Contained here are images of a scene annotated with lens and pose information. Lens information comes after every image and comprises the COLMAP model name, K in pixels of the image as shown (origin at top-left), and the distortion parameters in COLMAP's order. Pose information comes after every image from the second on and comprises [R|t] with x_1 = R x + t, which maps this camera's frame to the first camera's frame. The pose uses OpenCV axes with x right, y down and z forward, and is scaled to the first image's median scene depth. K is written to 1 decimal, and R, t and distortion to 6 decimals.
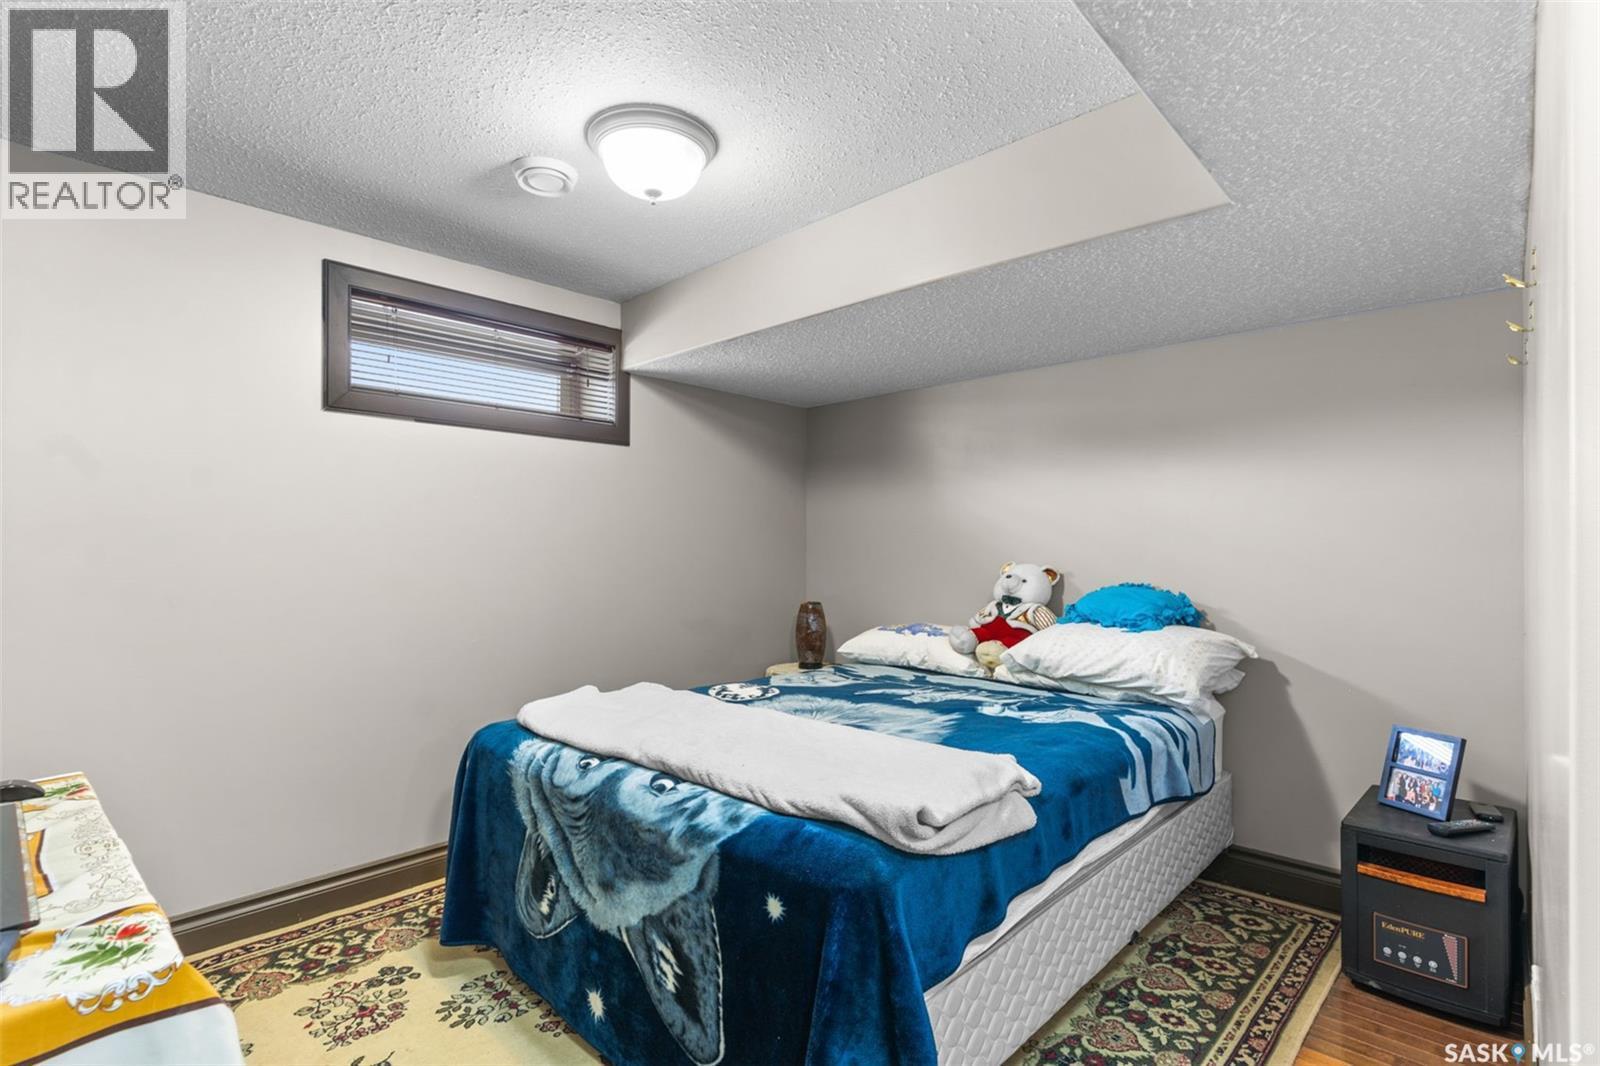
lens RADIAL K [[766.8, 0, 799.7], [0, 766.8, 540.4], [0, 0, 1]] dist [0.000683, 0.000104]
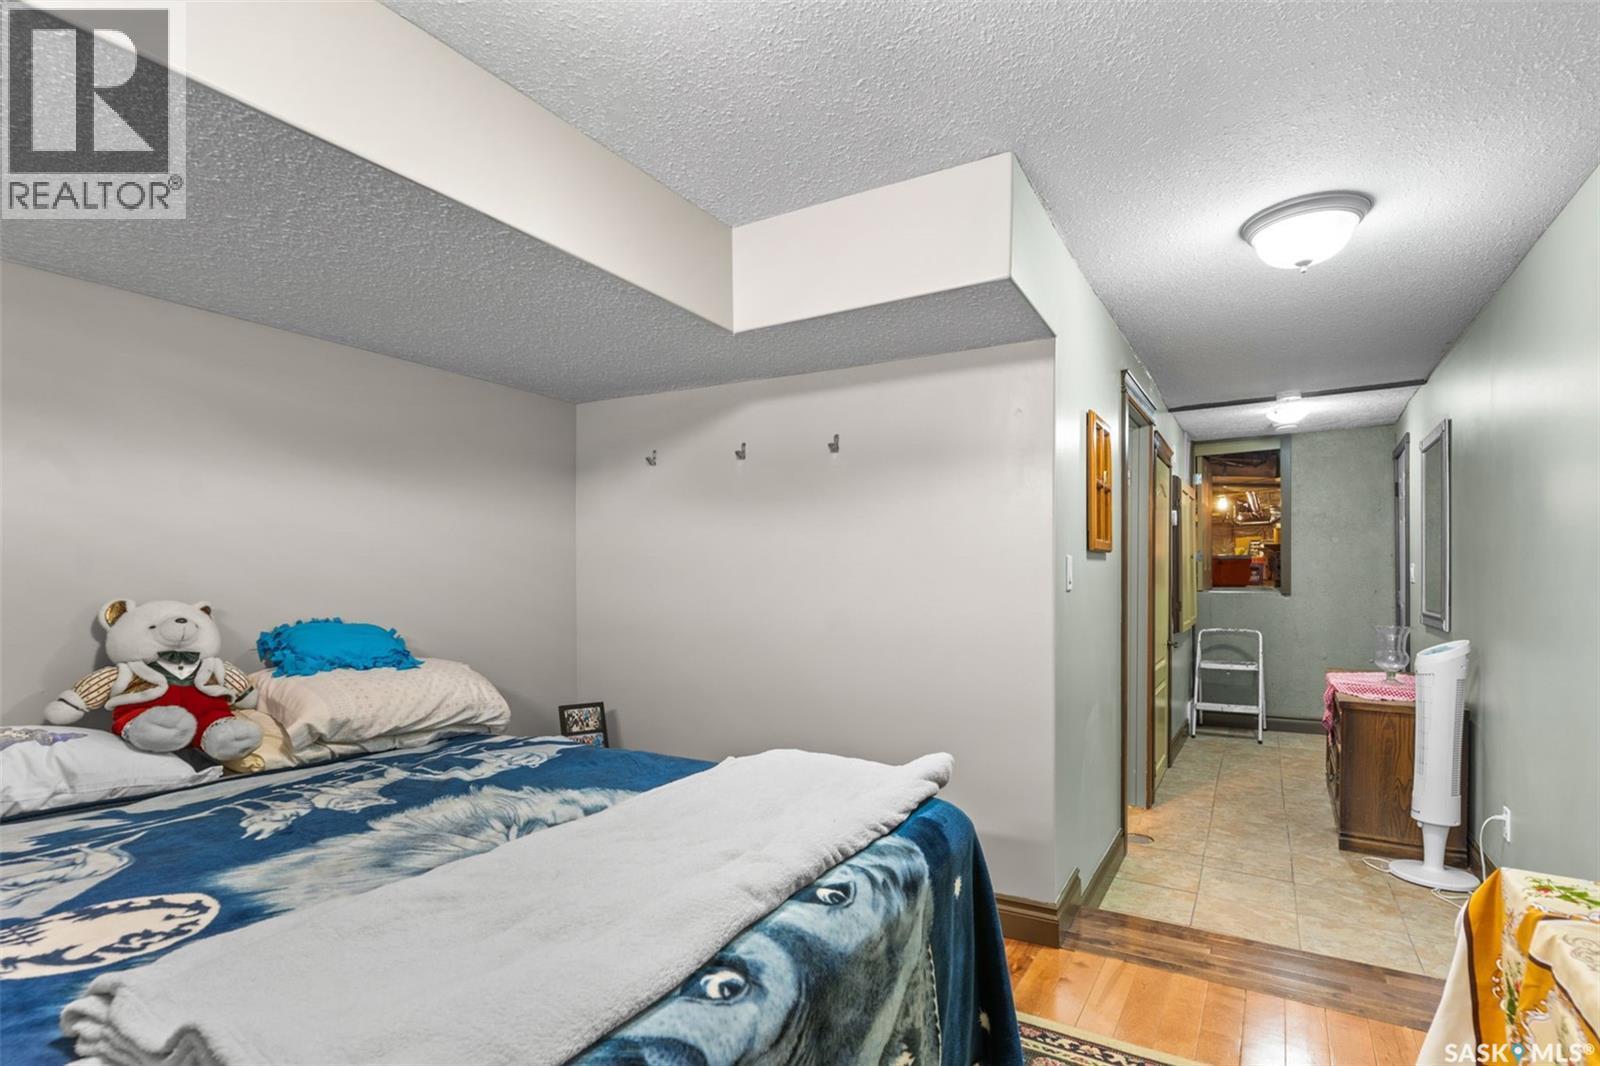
lens RADIAL K [[766.8, 0, 802.0], [0, 766.8, 576.6], [0, 0, 1]] dist [0.000683, 0.000104]
pose [[-0.211993, 0.005543, 0.977255, -0.585318], [-0.002432, 0.999978, -0.006200, 0.015313], [-0.977268, -0.003691, -0.211975, 0.783647]]
